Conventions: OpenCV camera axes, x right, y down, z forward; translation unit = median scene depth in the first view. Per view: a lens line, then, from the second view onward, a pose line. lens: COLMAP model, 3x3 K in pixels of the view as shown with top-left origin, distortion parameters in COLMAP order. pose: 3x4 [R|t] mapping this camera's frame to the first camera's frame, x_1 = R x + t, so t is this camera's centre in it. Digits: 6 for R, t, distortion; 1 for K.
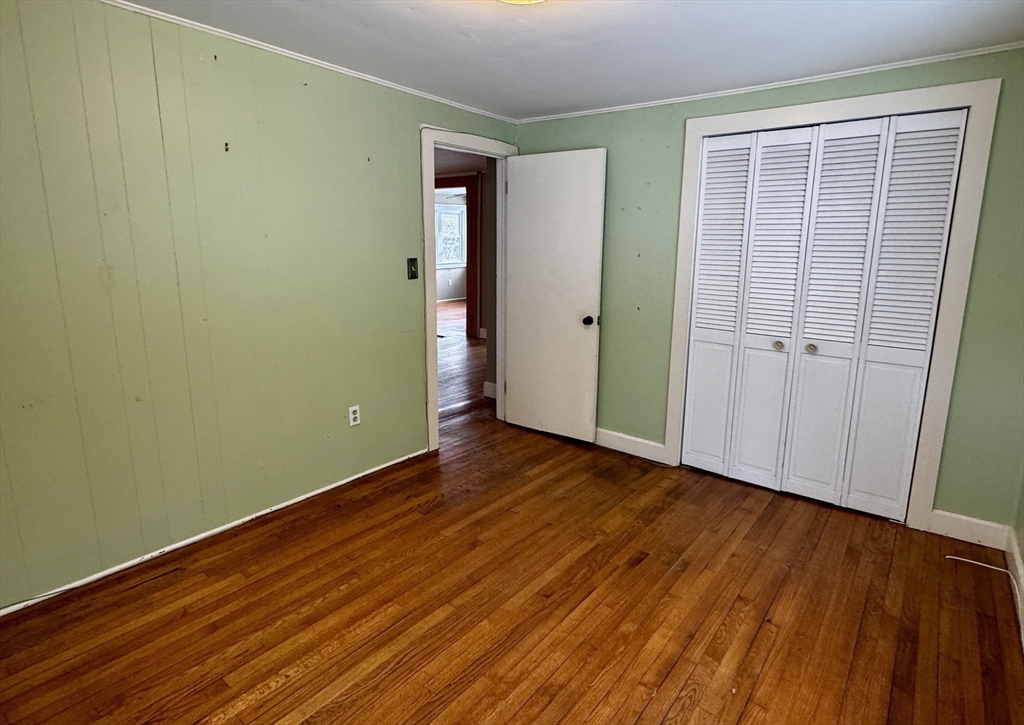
lens RADIAL K [[558.4, 0, 510.7], [0, 558.4, 365.4], [0, 0, 1]] dist [0.006224, 0.002626]
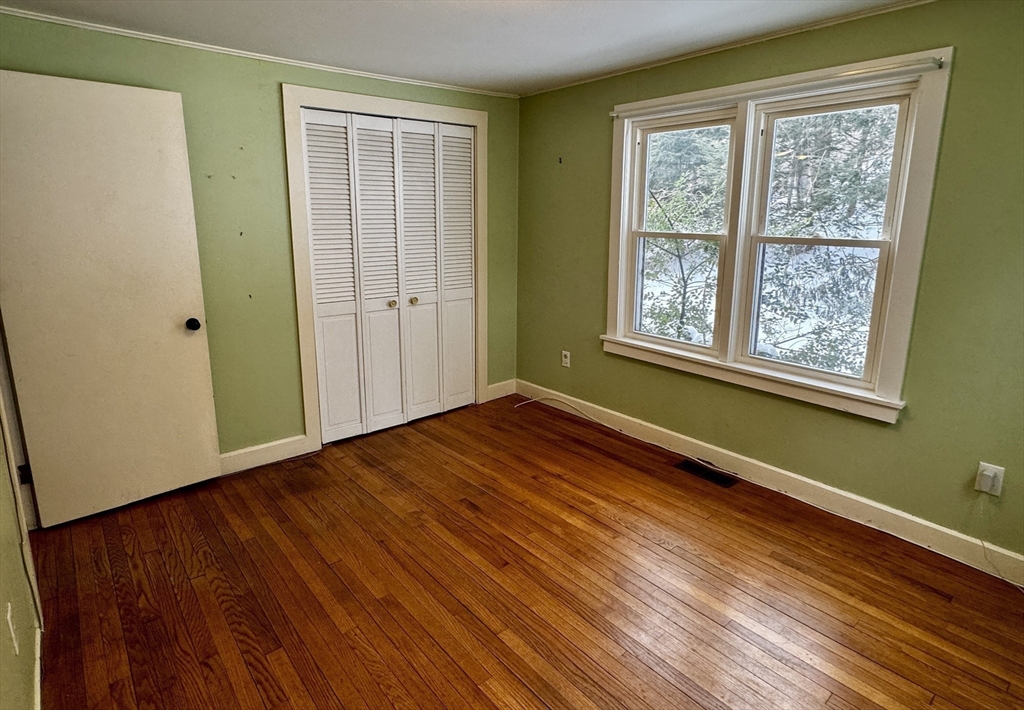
lens RADIAL K [[556.8, 0, 512.4], [0, 556.8, 351.5], [0, 0, 1]] dist [0.002142, 0.001271]
pose [[0.182095, -0.258257, 0.948760, -0.643851], [0.213098, 0.952325, 0.218328, -0.150391], [-0.959912, 0.162422, 0.228447, 0.537339]]
